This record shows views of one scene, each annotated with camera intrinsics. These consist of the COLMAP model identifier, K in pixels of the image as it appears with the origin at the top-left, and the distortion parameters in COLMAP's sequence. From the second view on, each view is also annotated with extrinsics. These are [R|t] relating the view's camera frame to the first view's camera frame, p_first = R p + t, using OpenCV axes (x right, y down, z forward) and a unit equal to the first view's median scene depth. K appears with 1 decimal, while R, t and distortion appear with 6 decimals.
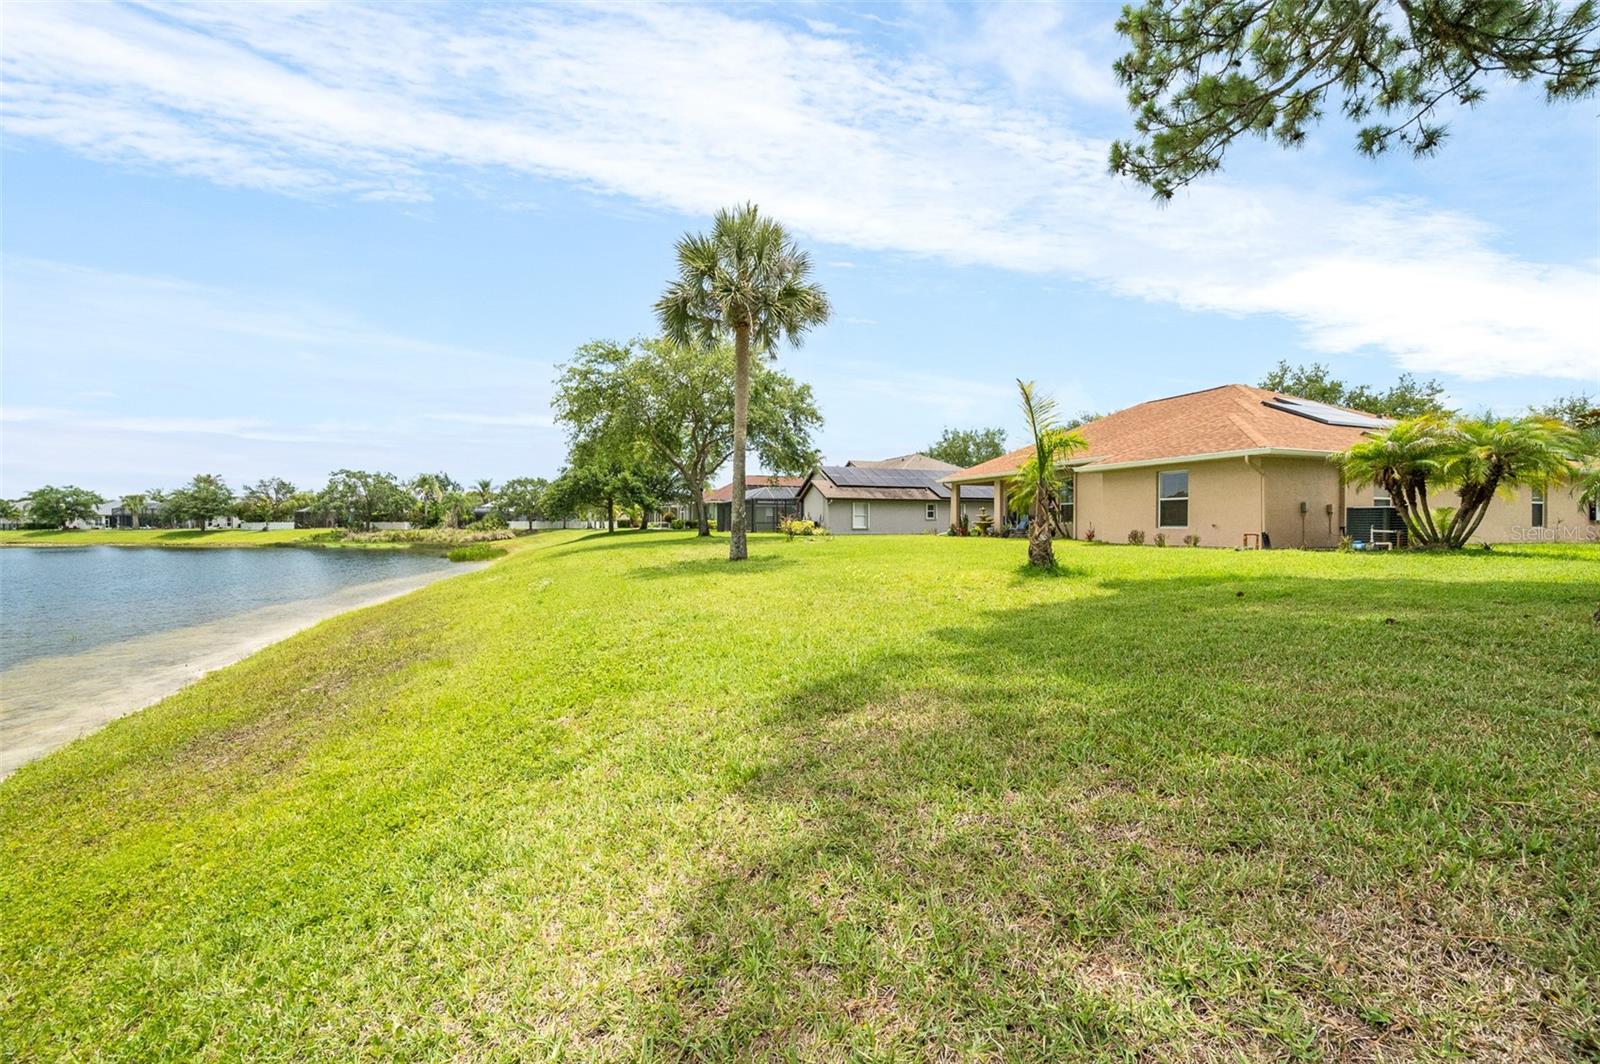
lens RADIAL K [[636.2, 0, 800.0], [0, 636.2, 532.0], [0, 0, 1]] dist [0.000489, -0.000161]
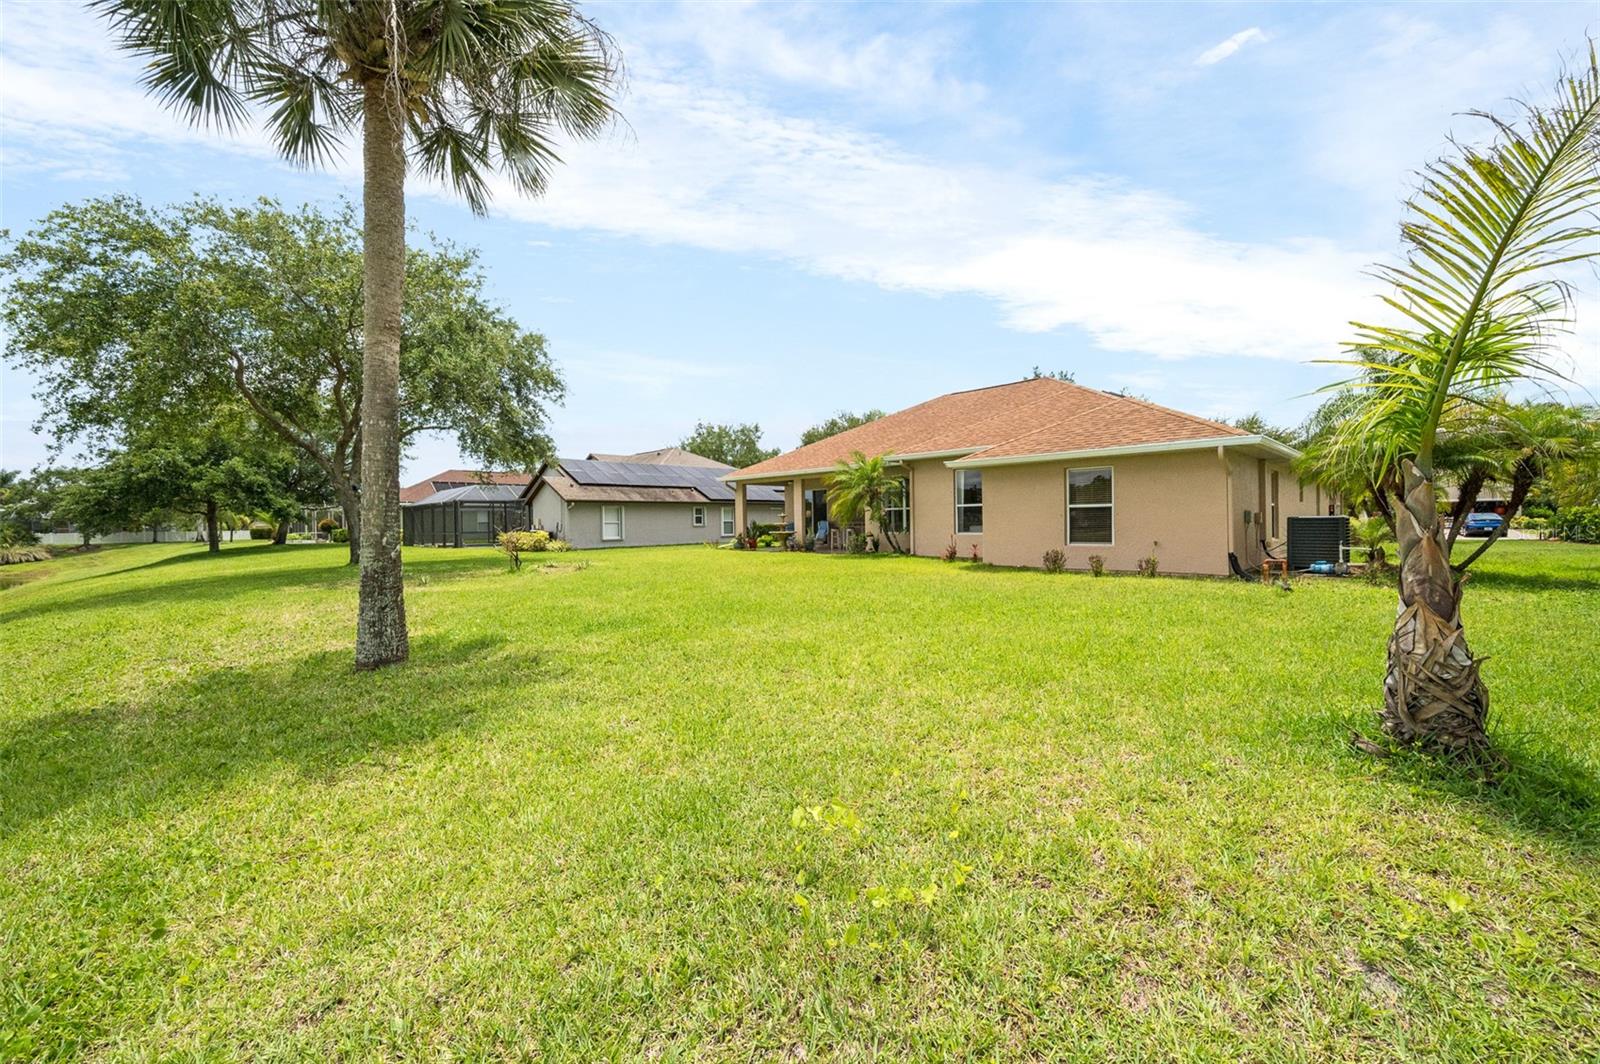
lens RADIAL K [[636.2, 0, 800.0], [0, 636.2, 532.0], [0, 0, 1]] dist [0.000489, -0.000161]
pose [[0.916362, -0.019740, 0.399864, -0.006128], [0.019691, 0.999797, 0.004231, -0.014773], [-0.399866, 0.003997, 0.916565, 0.215588]]
